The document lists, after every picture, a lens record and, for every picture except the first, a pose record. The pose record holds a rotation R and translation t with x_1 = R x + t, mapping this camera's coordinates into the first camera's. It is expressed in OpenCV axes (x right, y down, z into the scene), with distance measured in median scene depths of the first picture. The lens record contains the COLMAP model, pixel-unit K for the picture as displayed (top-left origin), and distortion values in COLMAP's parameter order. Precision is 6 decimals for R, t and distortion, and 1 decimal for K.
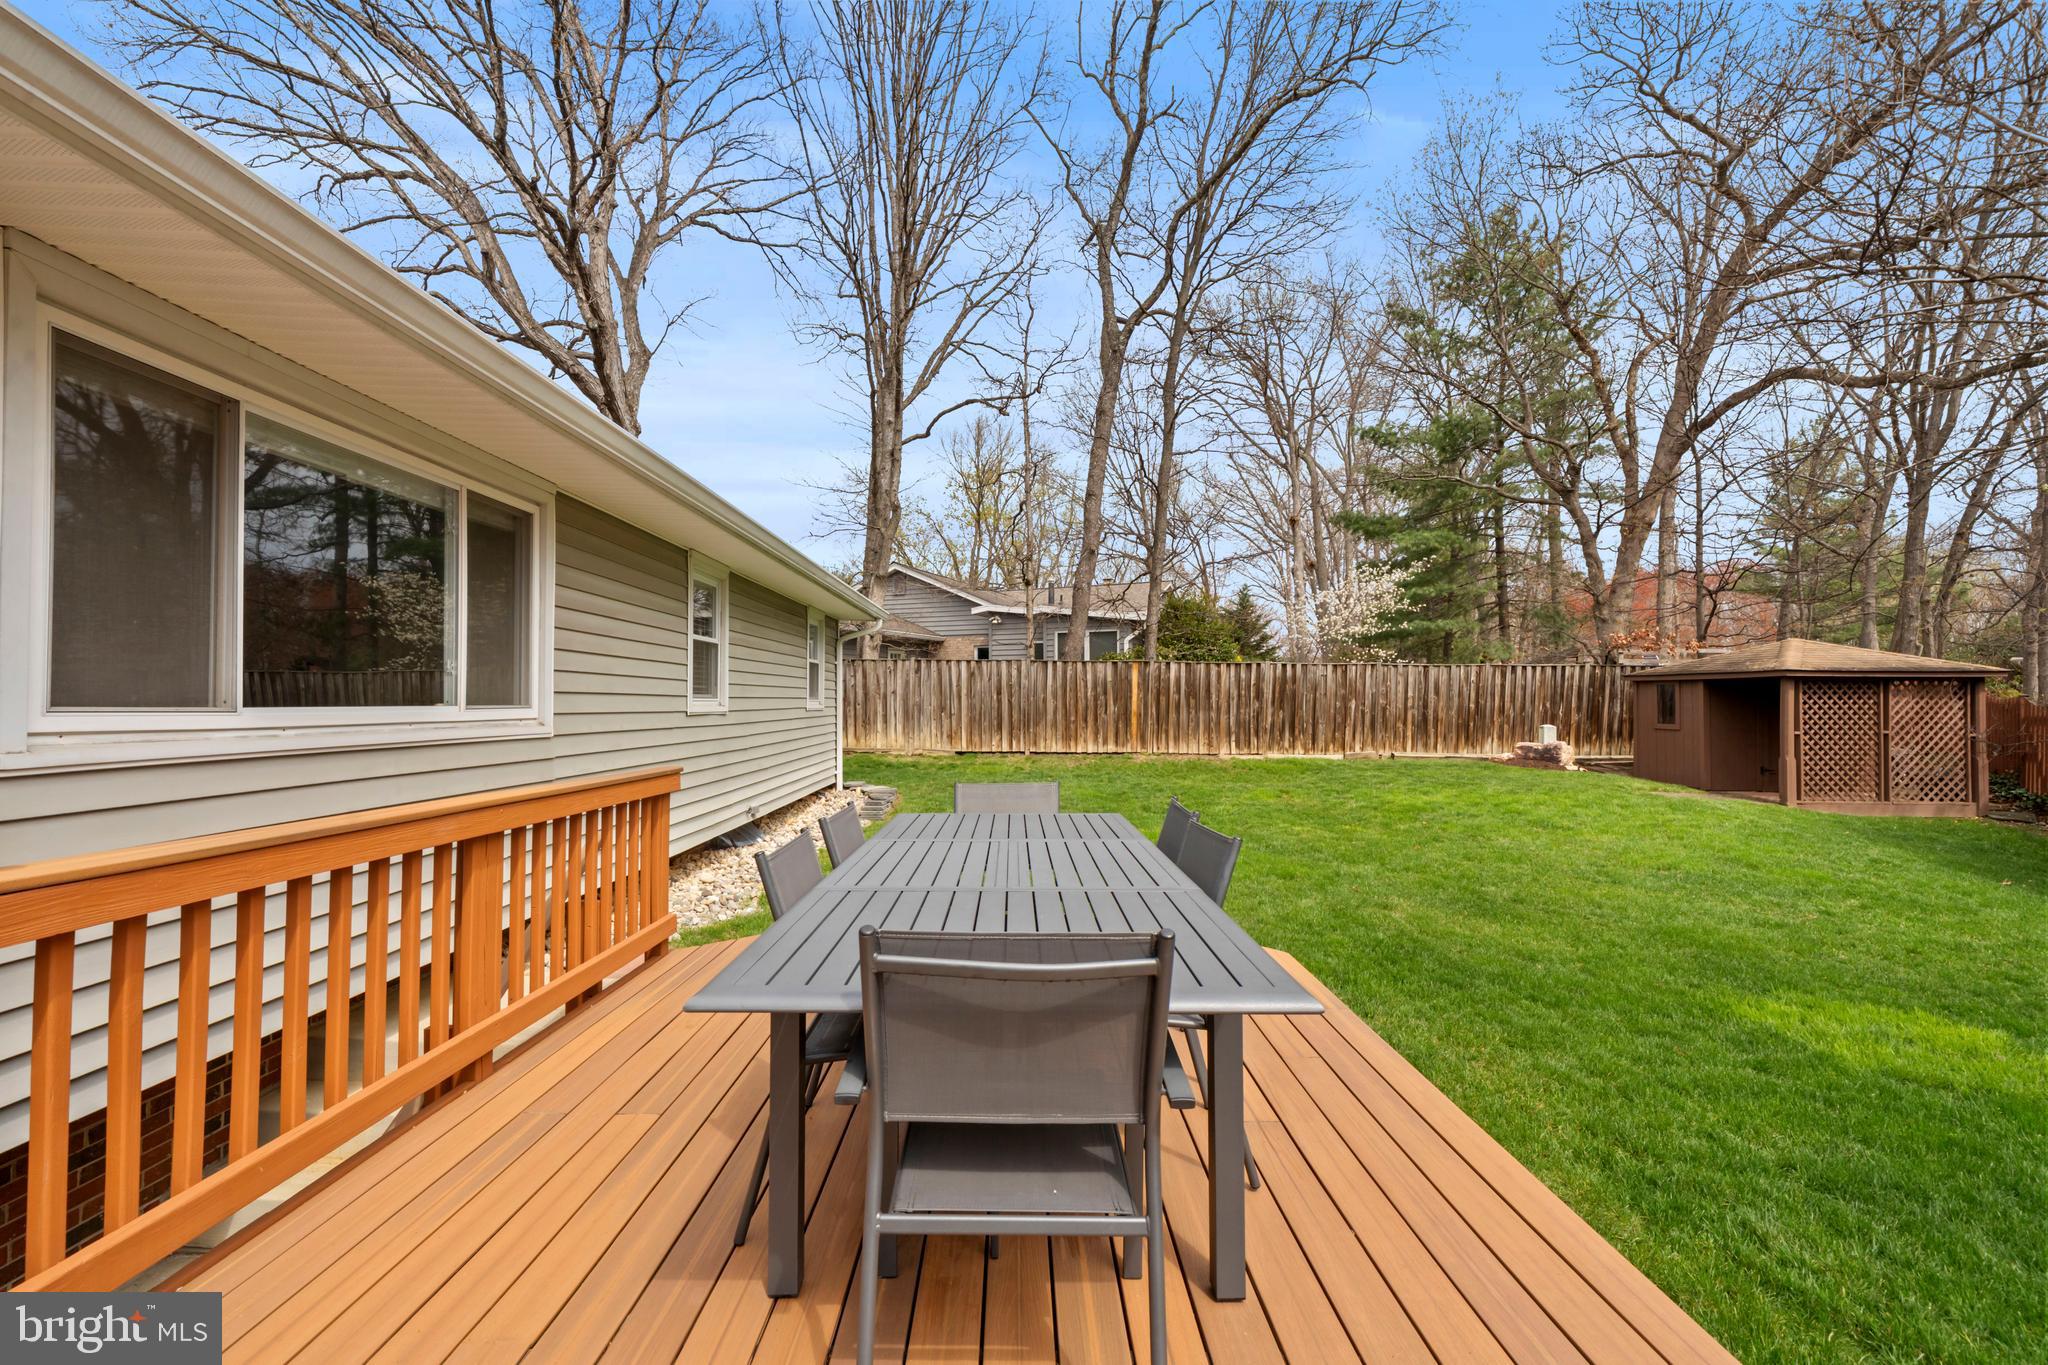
lens RADIAL K [[855.1, 0, 1024.0], [0, 855.1, 682.5], [0, 0, 1]] dist [0.000217, 0.000003]
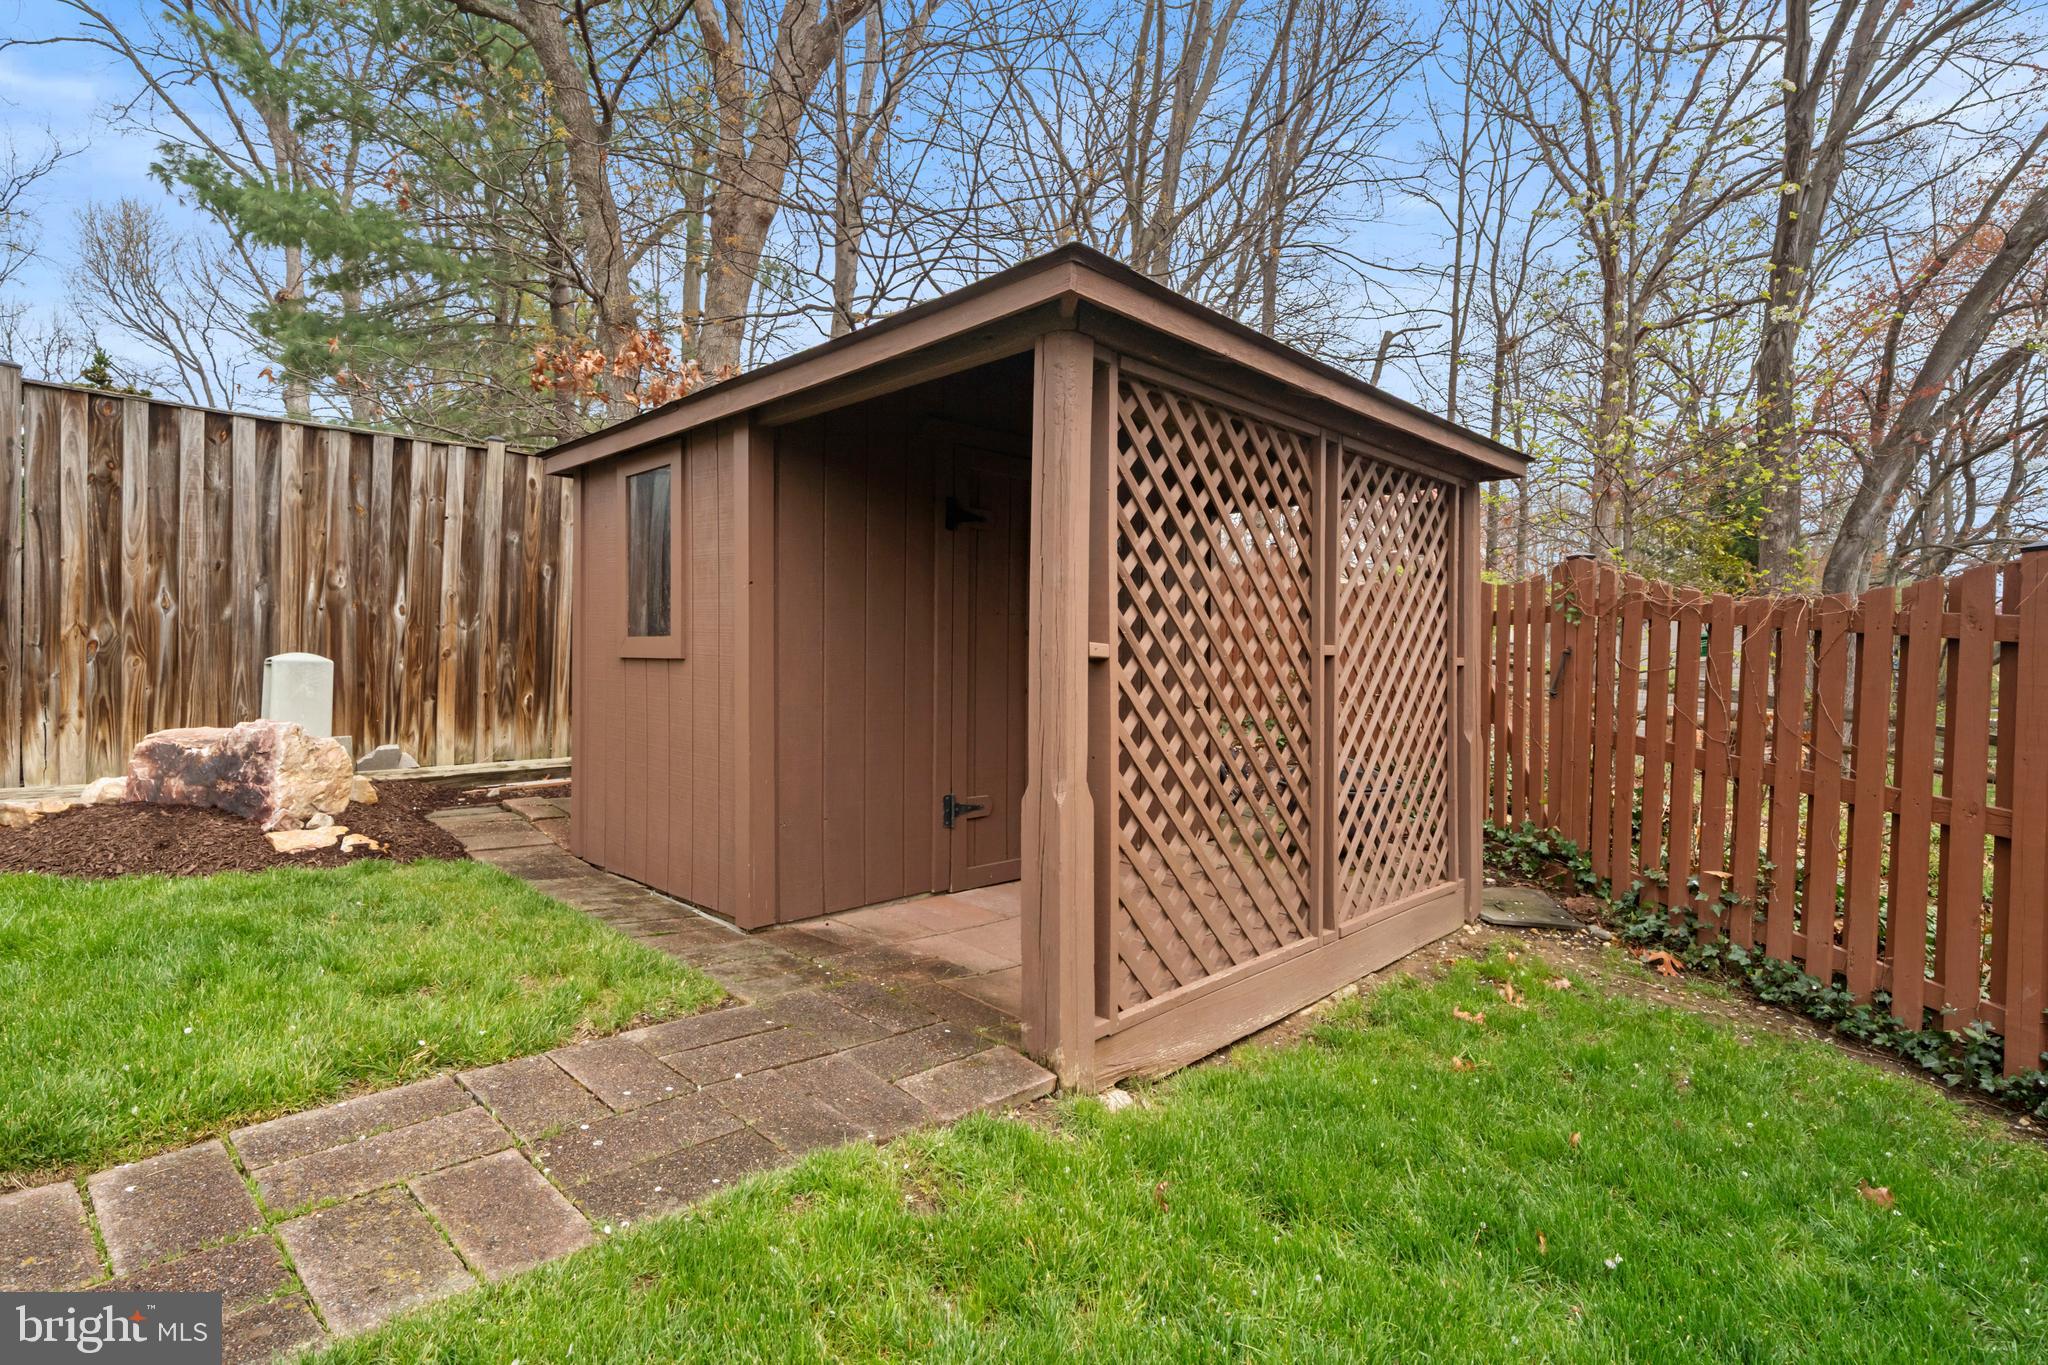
lens RADIAL K [[916.4, 0, 1024.0], [0, 916.4, 682.5], [0, 0, 1]] dist [0.000113, 0.000061]
pose [[0.718936, -0.009769, 0.695008, 0.567883], [-0.020958, 0.999142, 0.035724, 0.043049], [-0.694761, -0.040249, 0.718114, 0.649393]]
